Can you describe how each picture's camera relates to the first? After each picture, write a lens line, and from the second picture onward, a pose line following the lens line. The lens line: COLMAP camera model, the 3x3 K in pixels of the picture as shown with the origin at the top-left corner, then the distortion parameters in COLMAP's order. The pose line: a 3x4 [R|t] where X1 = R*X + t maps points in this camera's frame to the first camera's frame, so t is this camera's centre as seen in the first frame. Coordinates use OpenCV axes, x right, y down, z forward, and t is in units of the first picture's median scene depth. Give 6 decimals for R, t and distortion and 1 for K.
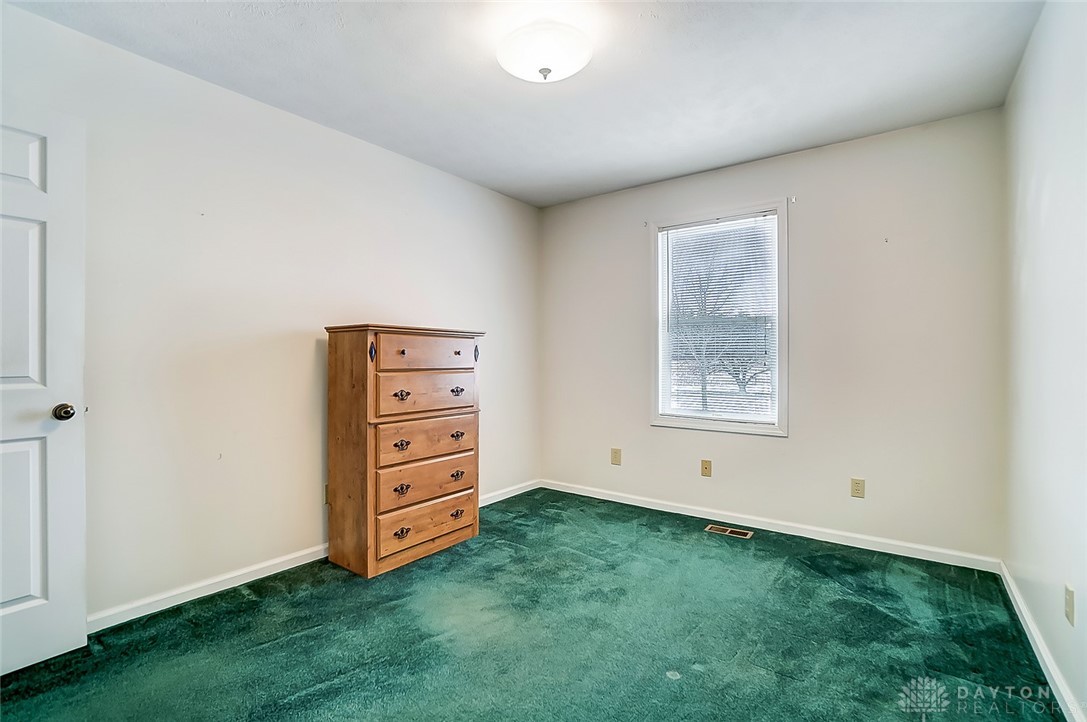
lens RADIAL K [[476.7, 0, 535.7], [0, 476.7, 356.1], [0, 0, 1]] dist [-0.037473, 0.005228]
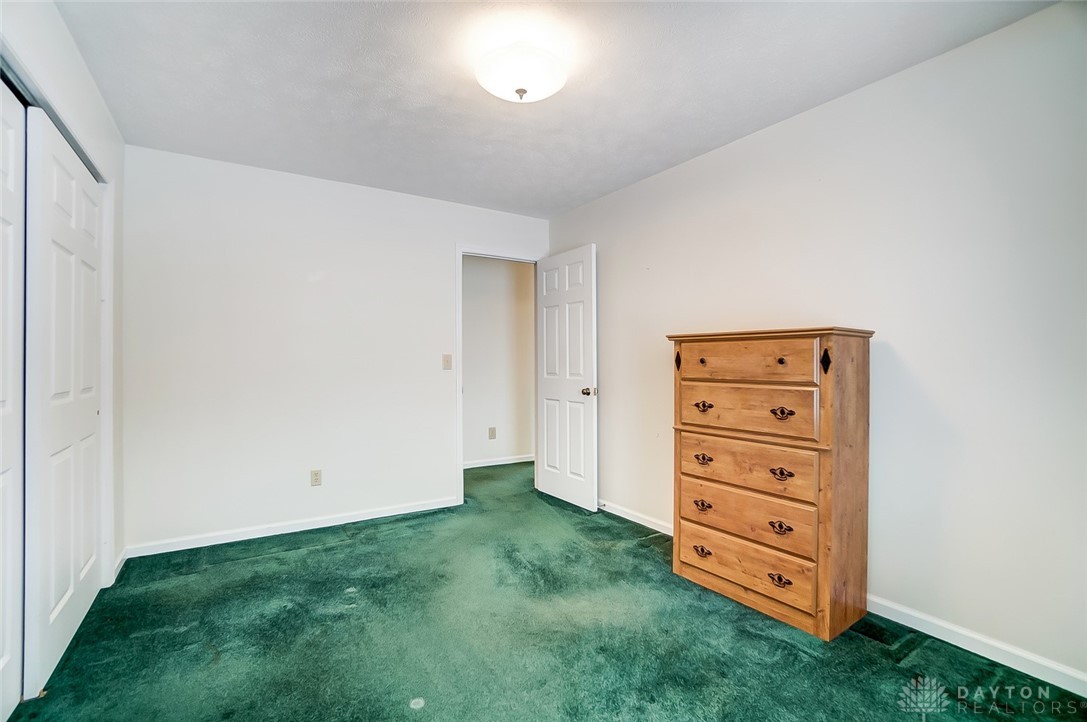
lens RADIAL K [[476.7, 0, 541.5], [0, 476.7, 364.2], [0, 0, 1]] dist [-0.037473, 0.005228]
pose [[-0.294260, -0.001585, -0.955724, 0.709733], [-0.005174, 0.999987, -0.000066, 0.000032], [0.955712, 0.004926, -0.294264, 0.955460]]
